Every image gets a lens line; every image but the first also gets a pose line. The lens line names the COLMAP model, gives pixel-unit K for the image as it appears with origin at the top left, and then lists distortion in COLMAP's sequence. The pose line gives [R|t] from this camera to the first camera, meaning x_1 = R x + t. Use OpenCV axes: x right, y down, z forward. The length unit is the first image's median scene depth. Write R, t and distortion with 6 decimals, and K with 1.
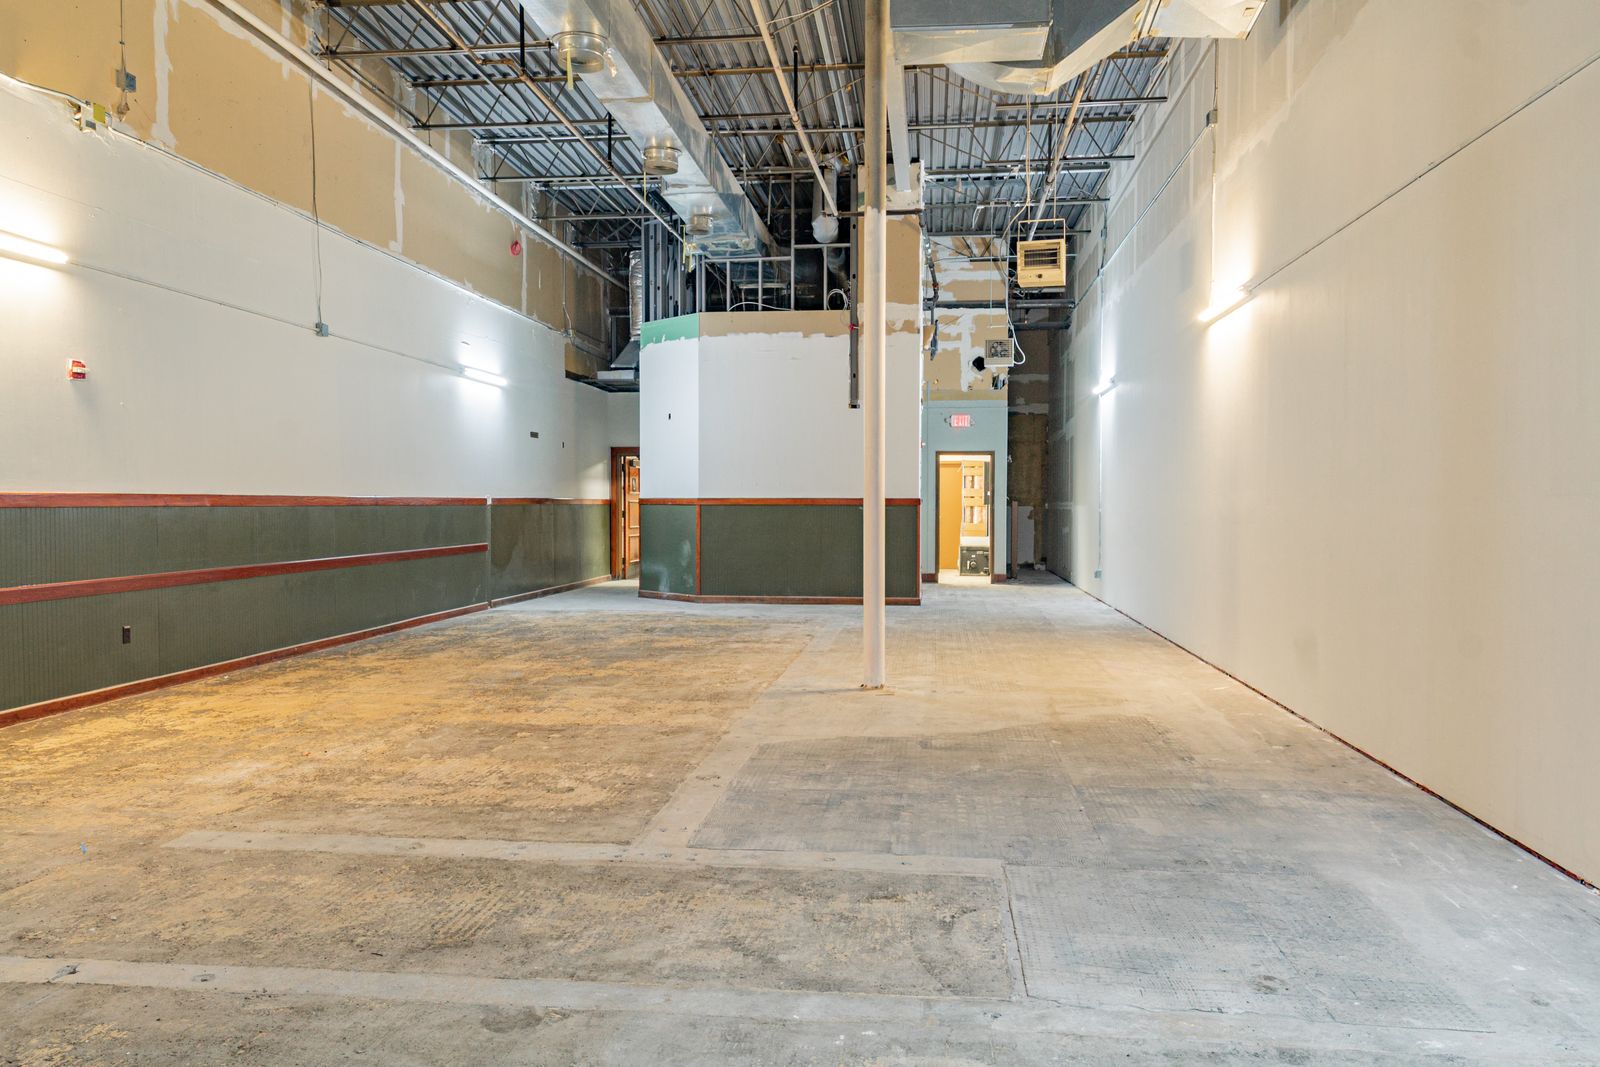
lens RADIAL K [[1216.0, 0, 799.0], [0, 1216.0, 531.6], [0, 0, 1]] dist [0.045775, -0.004739]
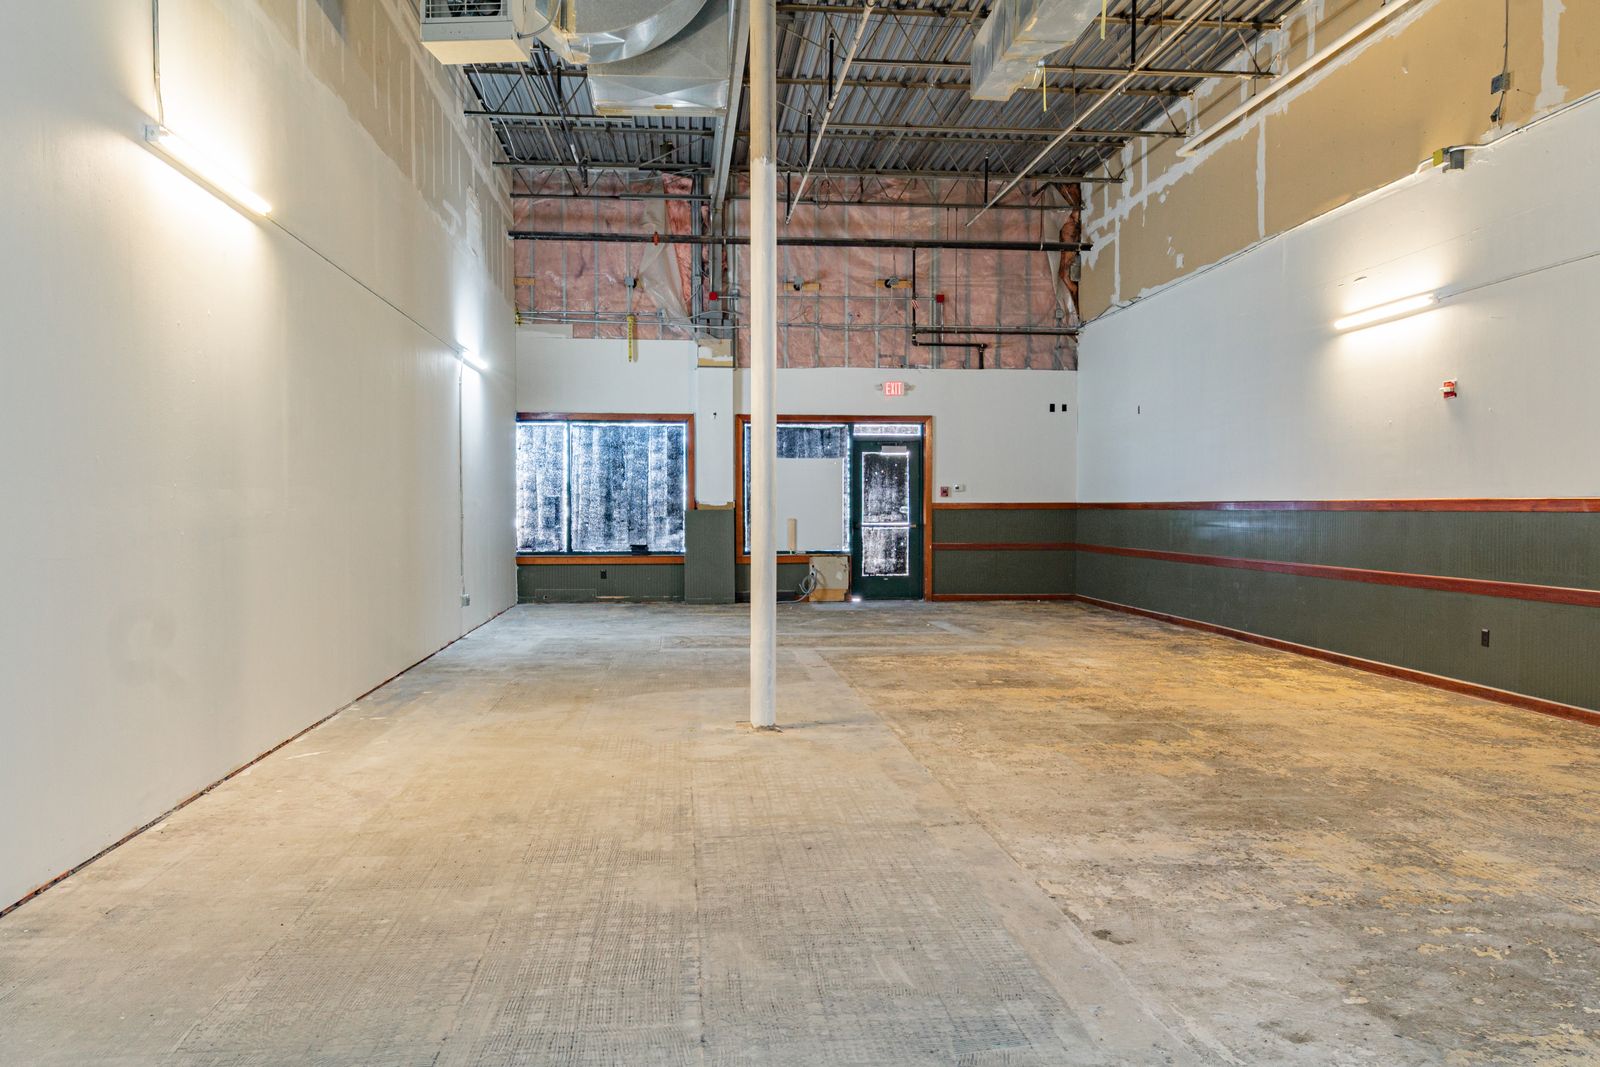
lens RADIAL K [[1216.0, 0, 798.4], [0, 1216.0, 528.7], [0, 0, 1]] dist [0.045775, -0.004739]
pose [[-0.976293, 0.005554, -0.216383, 0.218161], [-0.004063, 0.999024, 0.043972, -0.047011], [0.216416, 0.043809, -0.975318, 1.812300]]
